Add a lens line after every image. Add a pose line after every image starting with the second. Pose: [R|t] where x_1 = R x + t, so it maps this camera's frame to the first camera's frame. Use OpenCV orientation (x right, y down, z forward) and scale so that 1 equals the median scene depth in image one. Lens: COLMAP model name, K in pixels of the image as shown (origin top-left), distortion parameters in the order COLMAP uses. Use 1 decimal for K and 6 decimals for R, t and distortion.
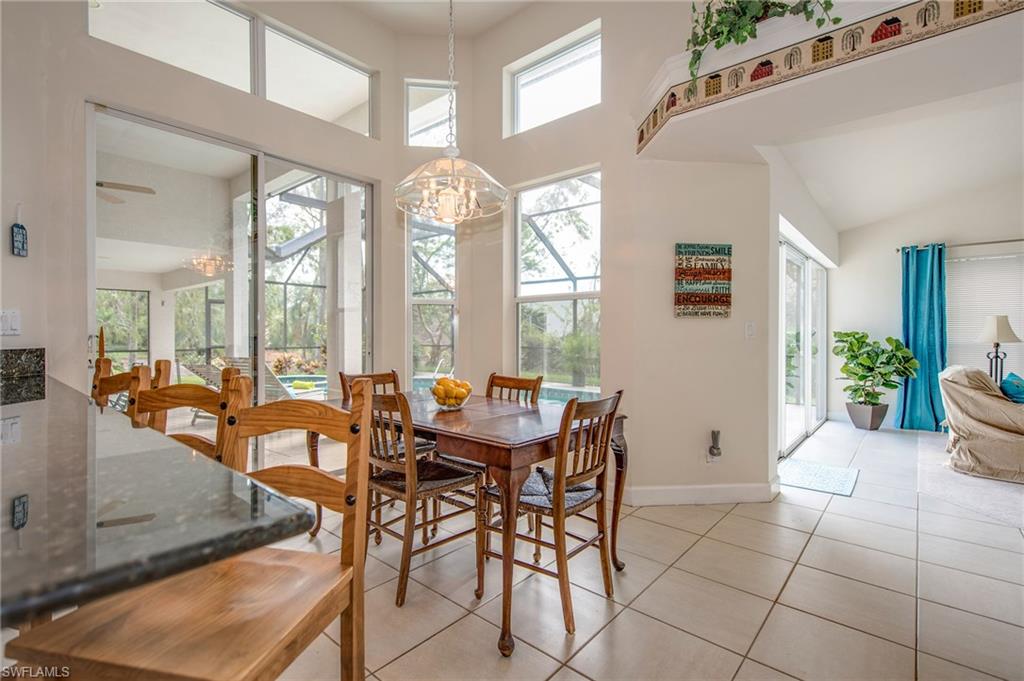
lens RADIAL K [[485.9, 0, 508.3], [0, 485.9, 346.3], [0, 0, 1]] dist [0.001062, 0.000109]
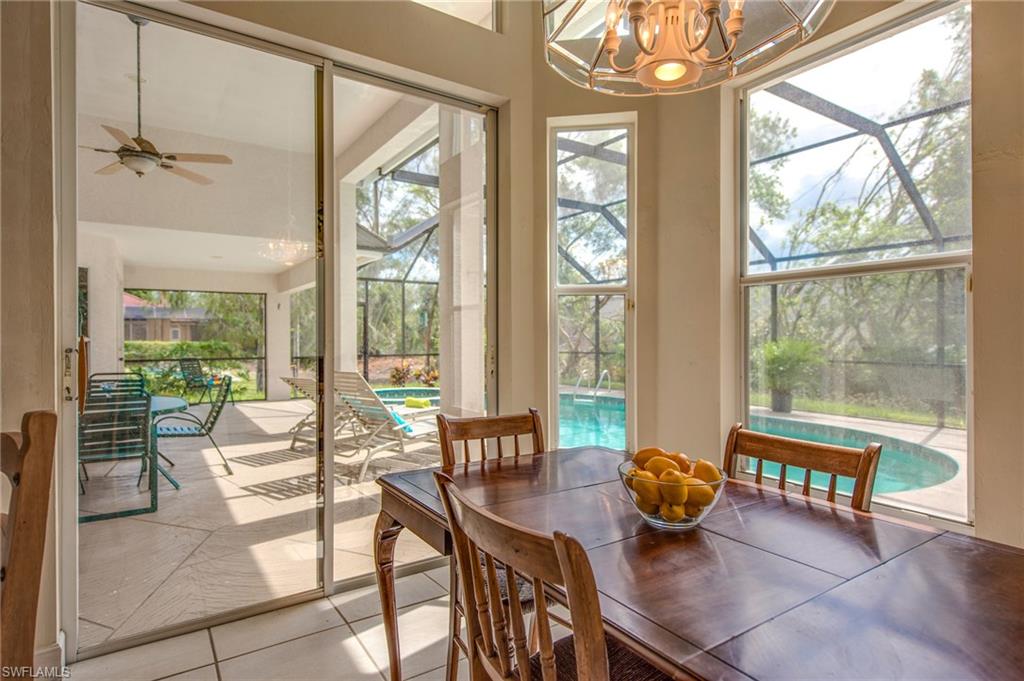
lens RADIAL K [[546.0, 0, 512.0], [0, 546.0, 340.5], [0, 0, 1]] dist [-0.000761, -0.000083]
pose [[0.968687, -0.004643, -0.248242, -0.060878], [-0.000016, 0.999824, -0.018763, -0.010489], [0.248286, 0.018179, 0.968516, 0.228587]]
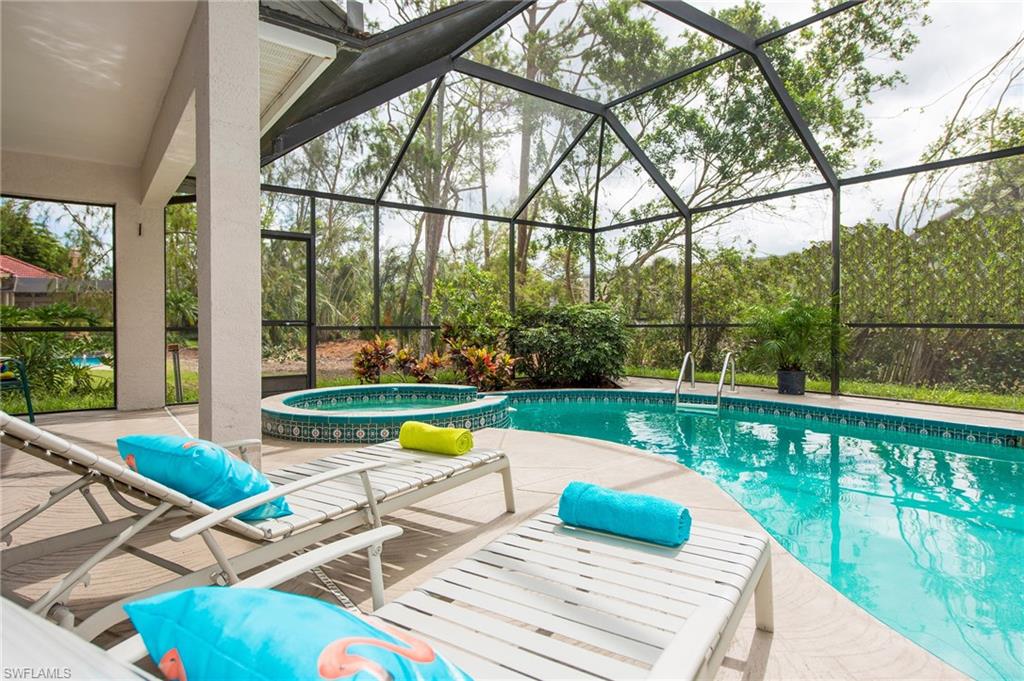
lens RADIAL K [[575.2, 0, 512.0], [0, 575.2, 340.5], [0, 0, 1]] dist [0.001594, 0.000239]
pose [[0.980110, 0.002653, -0.198437, -0.462096], [-0.001047, 0.999966, 0.008195, 0.027687], [0.198452, -0.007824, 0.980079, 1.010048]]
